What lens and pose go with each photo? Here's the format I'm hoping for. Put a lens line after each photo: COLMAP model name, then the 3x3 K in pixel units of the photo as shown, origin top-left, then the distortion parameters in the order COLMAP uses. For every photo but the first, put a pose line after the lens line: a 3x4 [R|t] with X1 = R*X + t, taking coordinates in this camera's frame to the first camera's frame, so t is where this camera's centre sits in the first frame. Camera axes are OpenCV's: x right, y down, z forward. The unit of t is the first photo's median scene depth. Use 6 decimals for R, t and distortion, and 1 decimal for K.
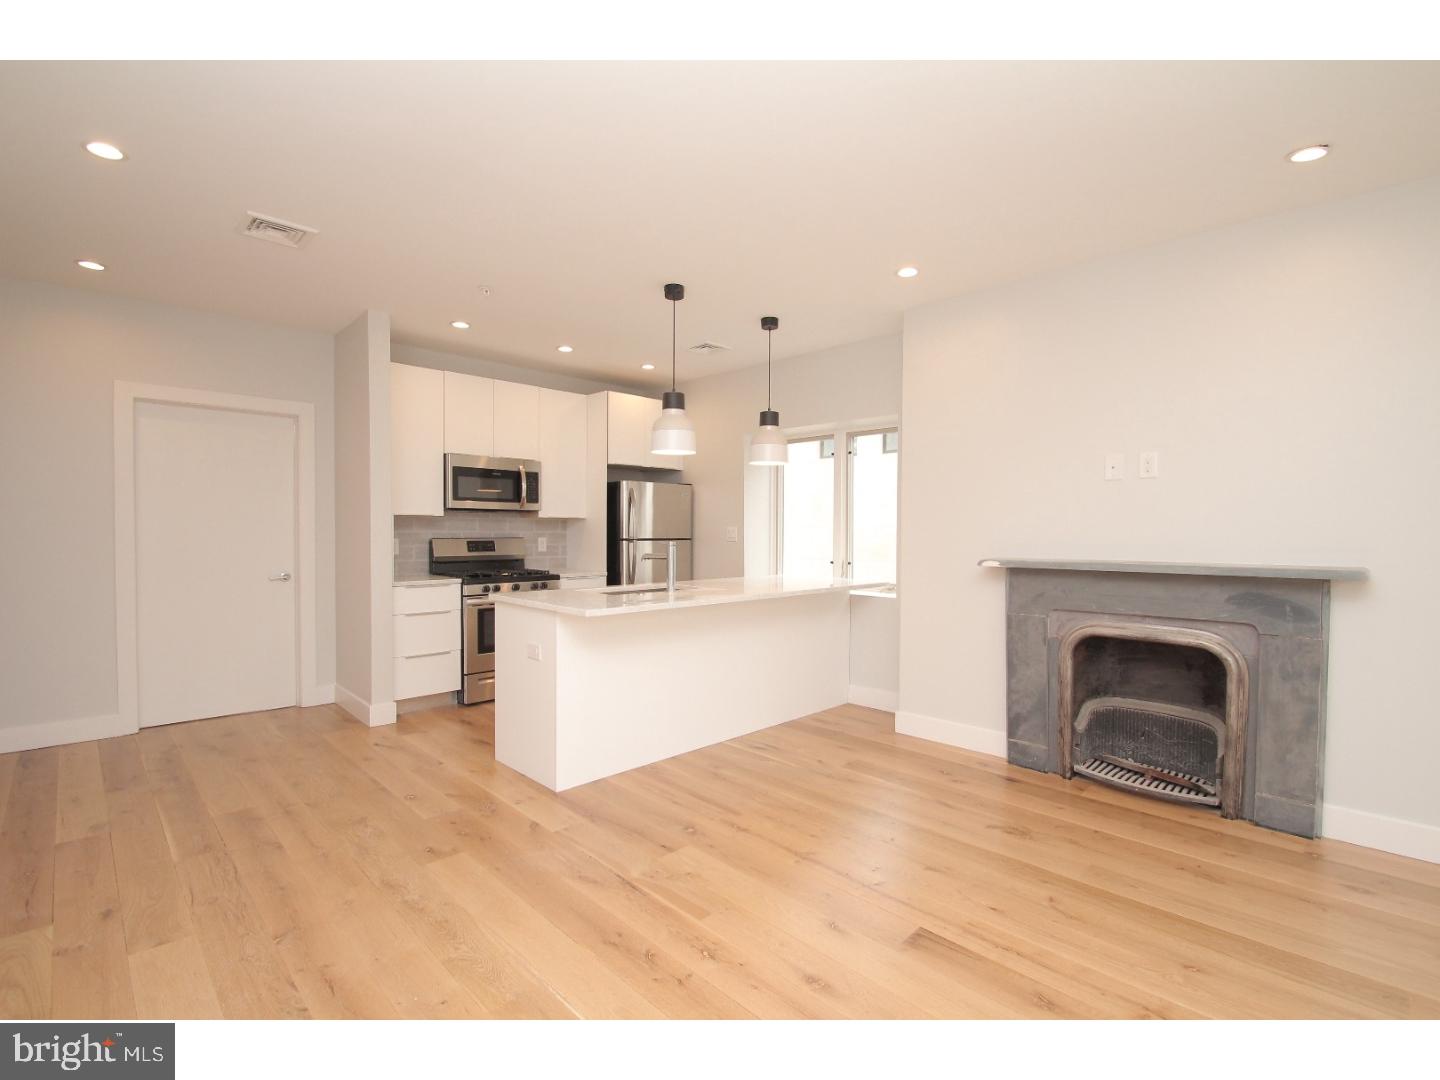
lens RADIAL K [[670.1, 0, 735.5], [0, 670.1, 546.4], [0, 0, 1]] dist [-0.000836, -0.000833]
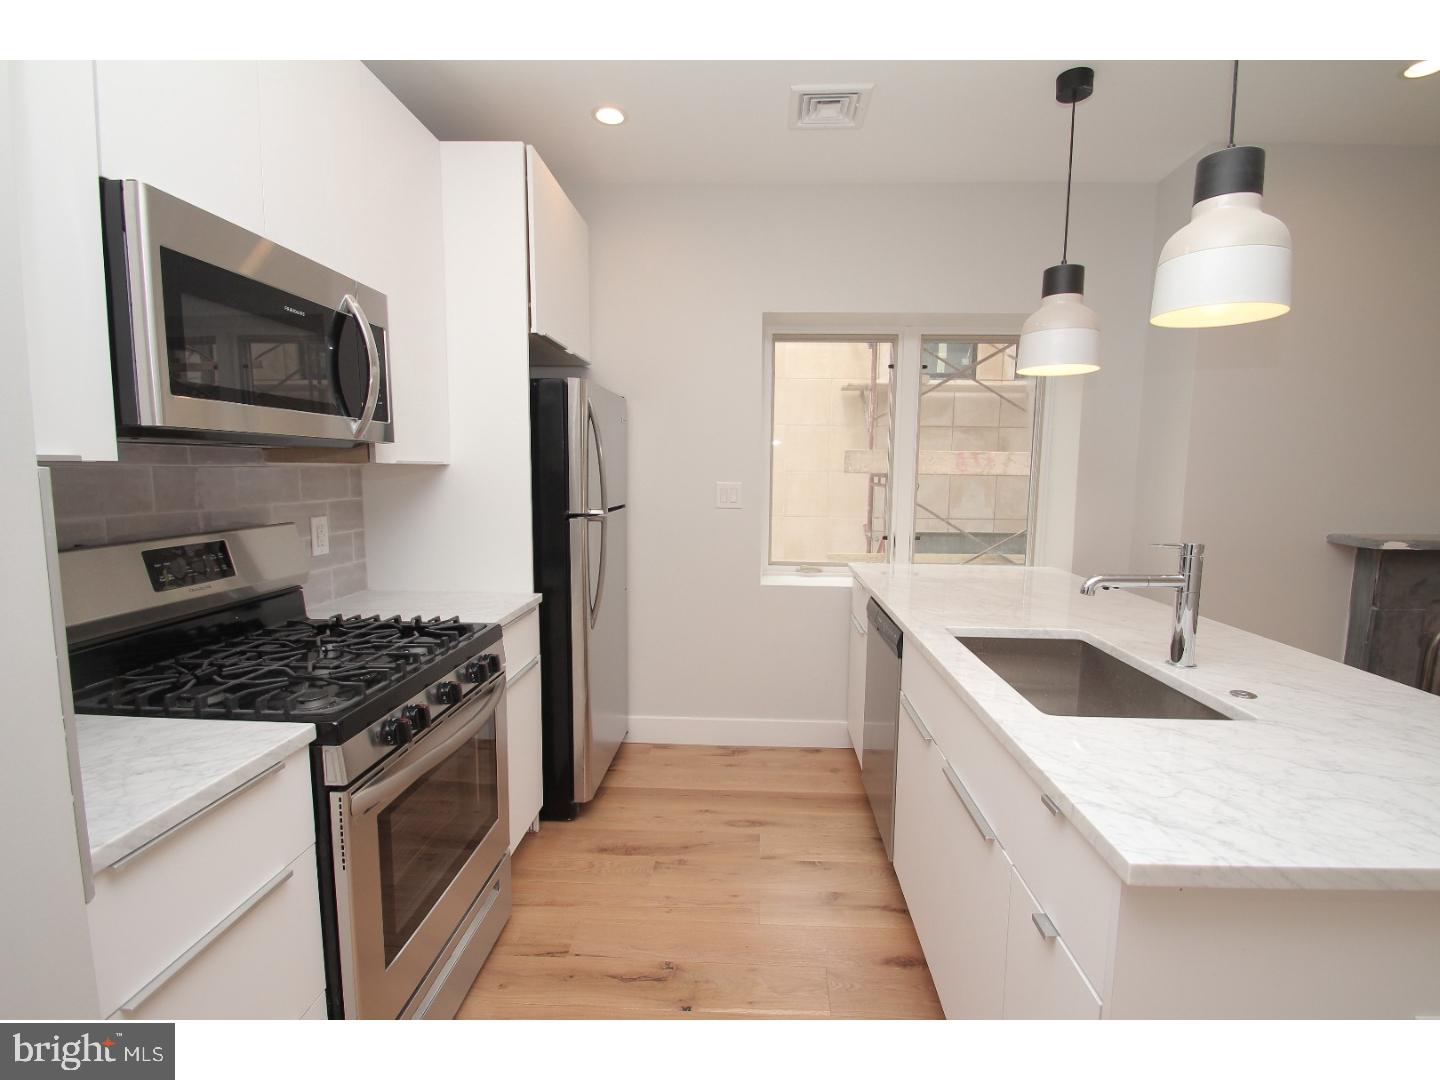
lens RADIAL K [[663.6, 0, 740.0], [0, 663.6, 546.0], [0, 0, 1]] dist [0.013355, -0.021018]
pose [[0.734851, -0.076835, 0.673862, -0.452485], [0.011327, 0.994814, 0.101079, -0.039186], [-0.678134, -0.066645, 0.731911, 0.721785]]
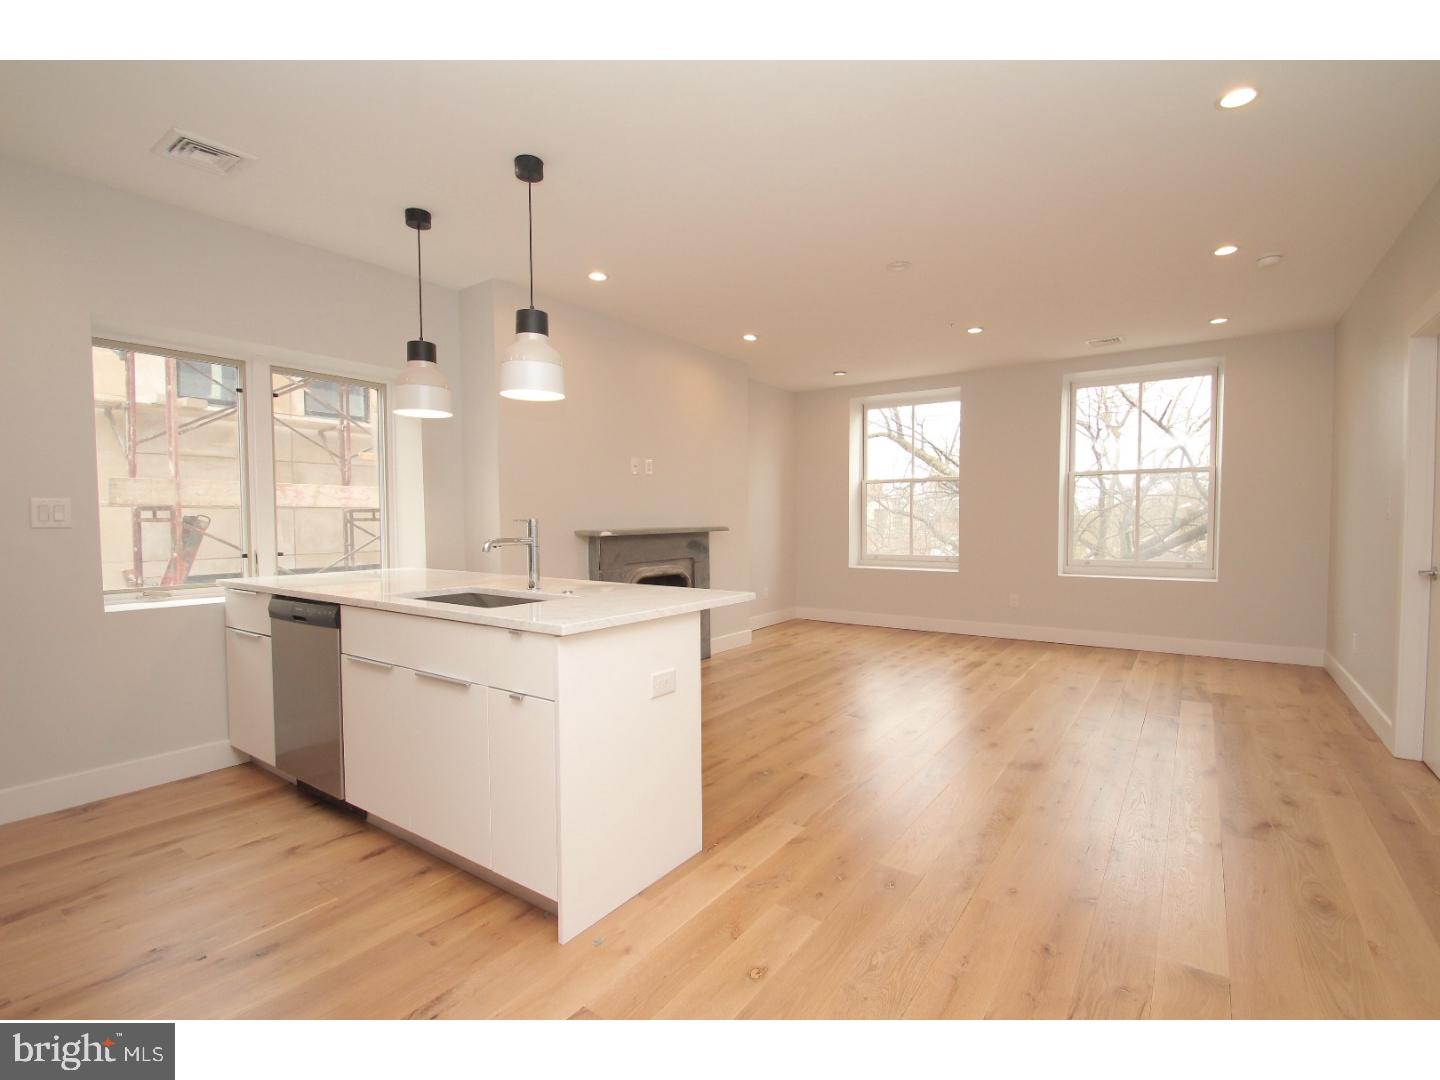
lens RADIAL K [[670.1, 0, 735.5], [0, 670.1, 546.4], [0, 0, 1]] dist [-0.000836, -0.000833]
pose [[-0.175507, -0.050069, 0.983204, -0.680406], [0.029227, 0.998001, 0.056040, -0.009021], [-0.984044, 0.038572, -0.173692, 0.737605]]
